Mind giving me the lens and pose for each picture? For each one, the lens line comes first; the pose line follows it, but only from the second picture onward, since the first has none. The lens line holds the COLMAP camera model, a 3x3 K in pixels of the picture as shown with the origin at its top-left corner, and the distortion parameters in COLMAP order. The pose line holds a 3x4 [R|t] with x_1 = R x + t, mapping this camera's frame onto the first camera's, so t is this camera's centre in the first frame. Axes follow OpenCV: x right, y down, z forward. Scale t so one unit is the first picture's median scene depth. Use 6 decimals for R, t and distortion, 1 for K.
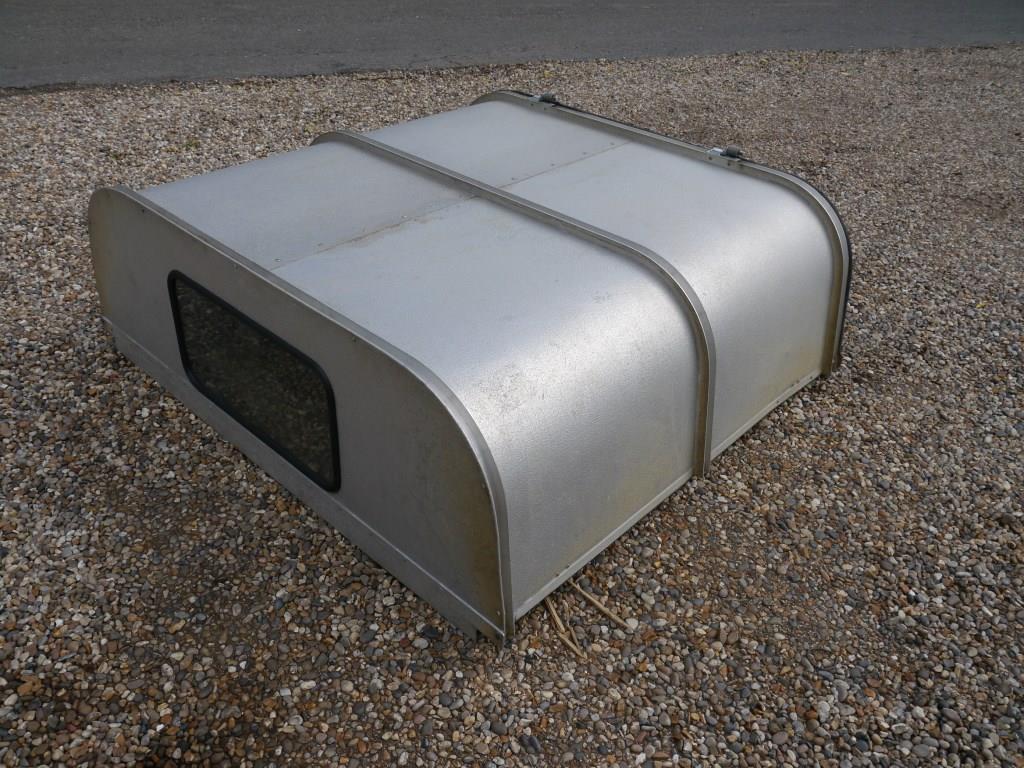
lens RADIAL K [[857.0, 0, 512.4], [0, 857.0, 358.1], [0, 0, 1]] dist [-0.044030, 0.038409]
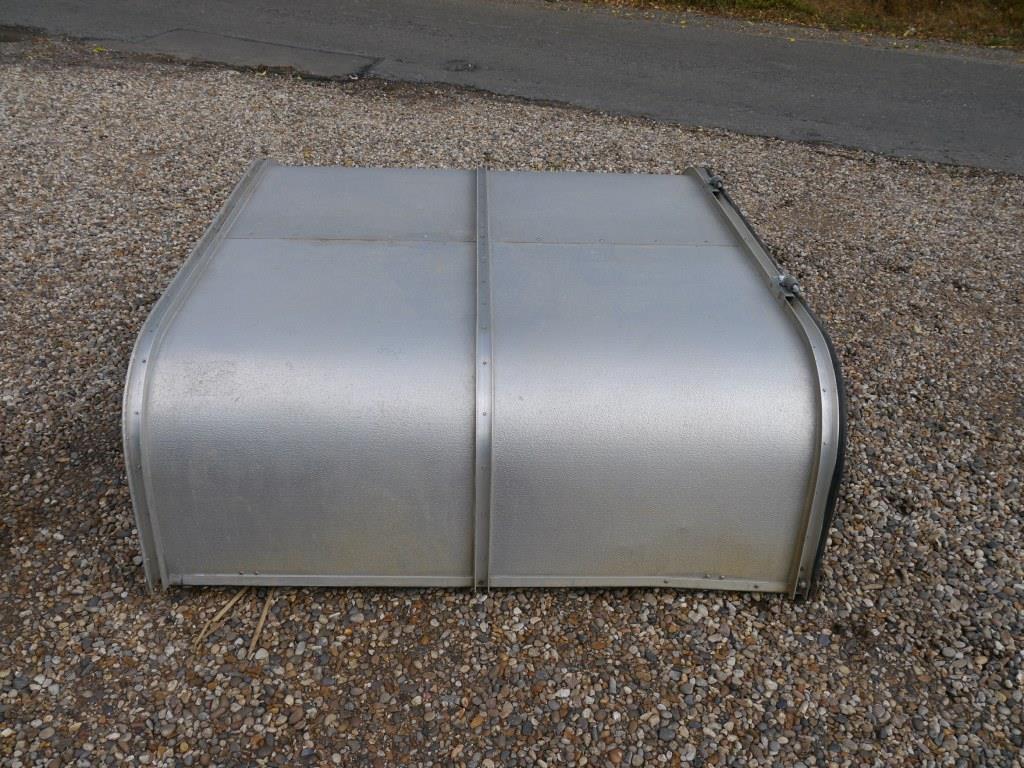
lens RADIAL K [[857.0, 0, 512.4], [0, 857.0, 358.1], [0, 0, 1]] dist [-0.044030, 0.038409]
pose [[0.703589, 0.344215, -0.621673, 0.710257], [-0.381330, 0.921106, 0.078432, -0.168253], [0.599624, 0.181879, 0.779340, 0.277752]]
